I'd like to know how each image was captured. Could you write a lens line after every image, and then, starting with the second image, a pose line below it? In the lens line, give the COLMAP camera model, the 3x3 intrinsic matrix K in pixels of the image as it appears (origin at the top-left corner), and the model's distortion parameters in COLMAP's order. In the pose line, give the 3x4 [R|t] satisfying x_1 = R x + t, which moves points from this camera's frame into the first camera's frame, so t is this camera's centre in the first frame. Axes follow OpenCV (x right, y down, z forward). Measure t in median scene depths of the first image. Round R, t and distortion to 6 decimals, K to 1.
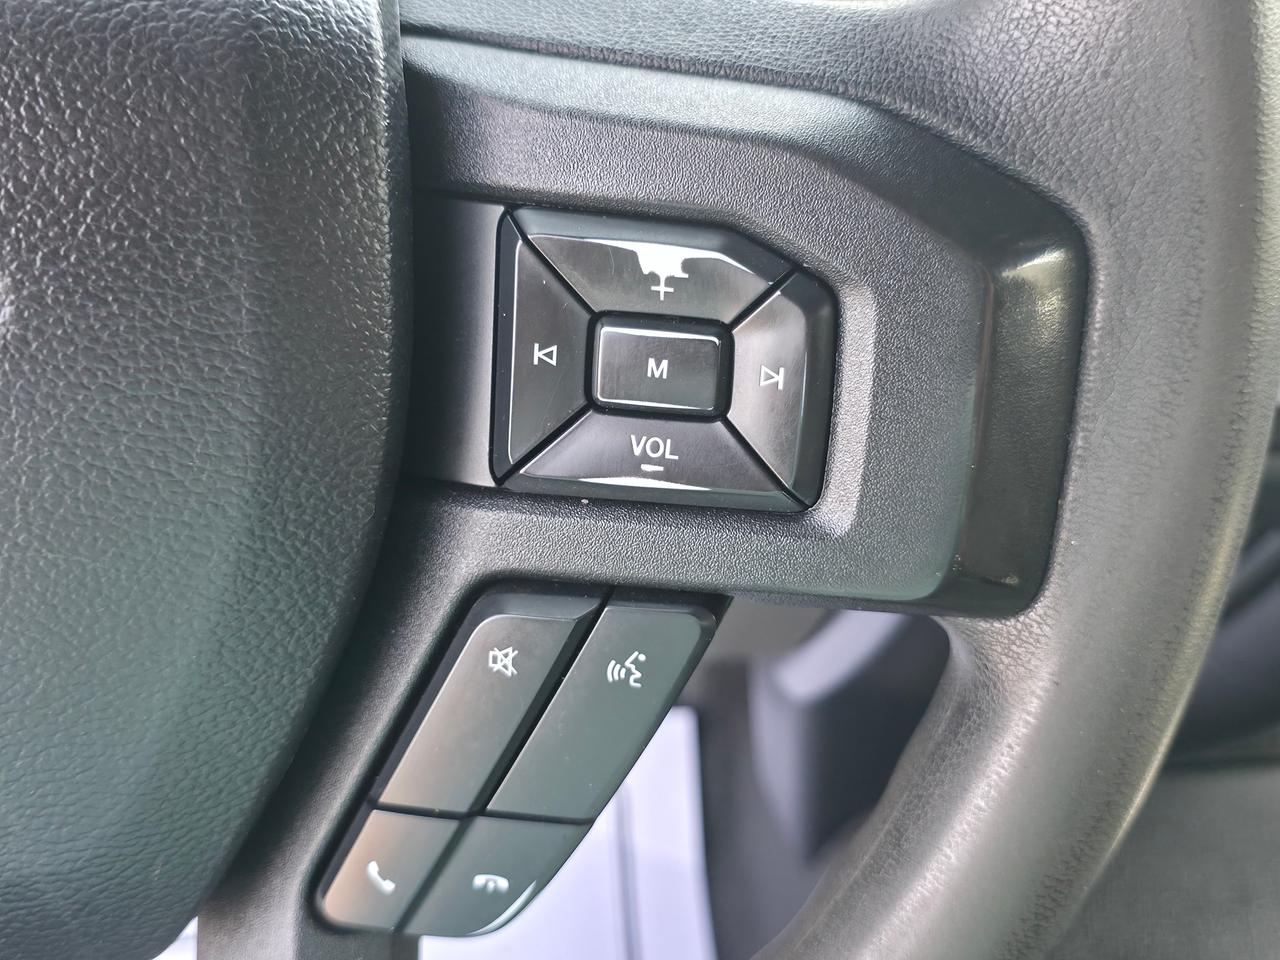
lens RADIAL K [[1304.0, 0, 645.2], [0, 1304.0, 479.7], [0, 0, 1]] dist [0.055336, 0.000000]
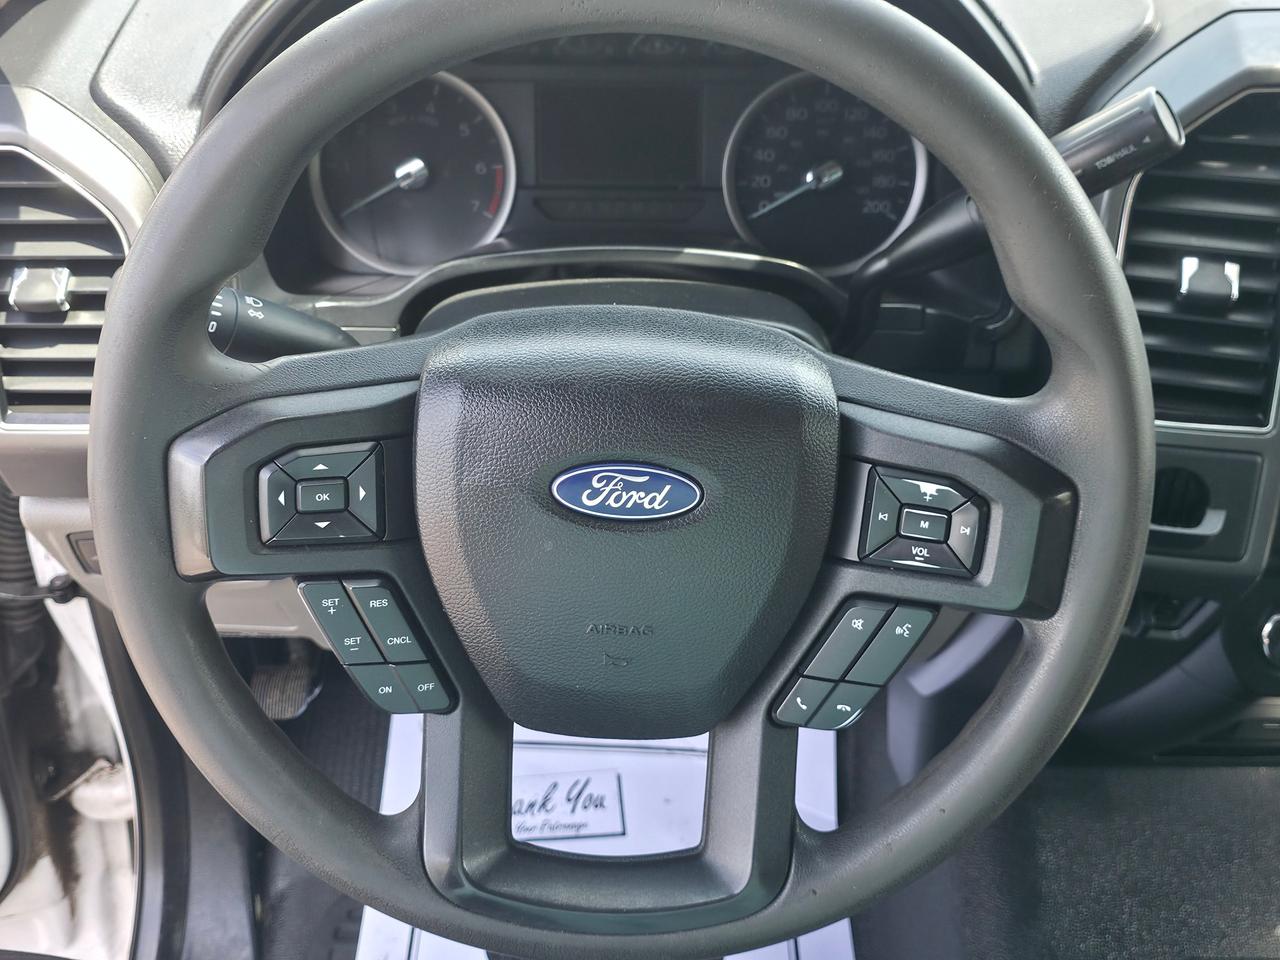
lens RADIAL K [[1304.0, 0, 644.7], [0, 1304.0, 480.8], [0, 0, 1]] dist [0.055336, 0.000000]
pose [[0.996709, 0.054017, -0.060440, -0.427683], [-0.055178, 0.998320, -0.017704, -0.094835], [0.059382, 0.020980, 0.998015, -1.880413]]
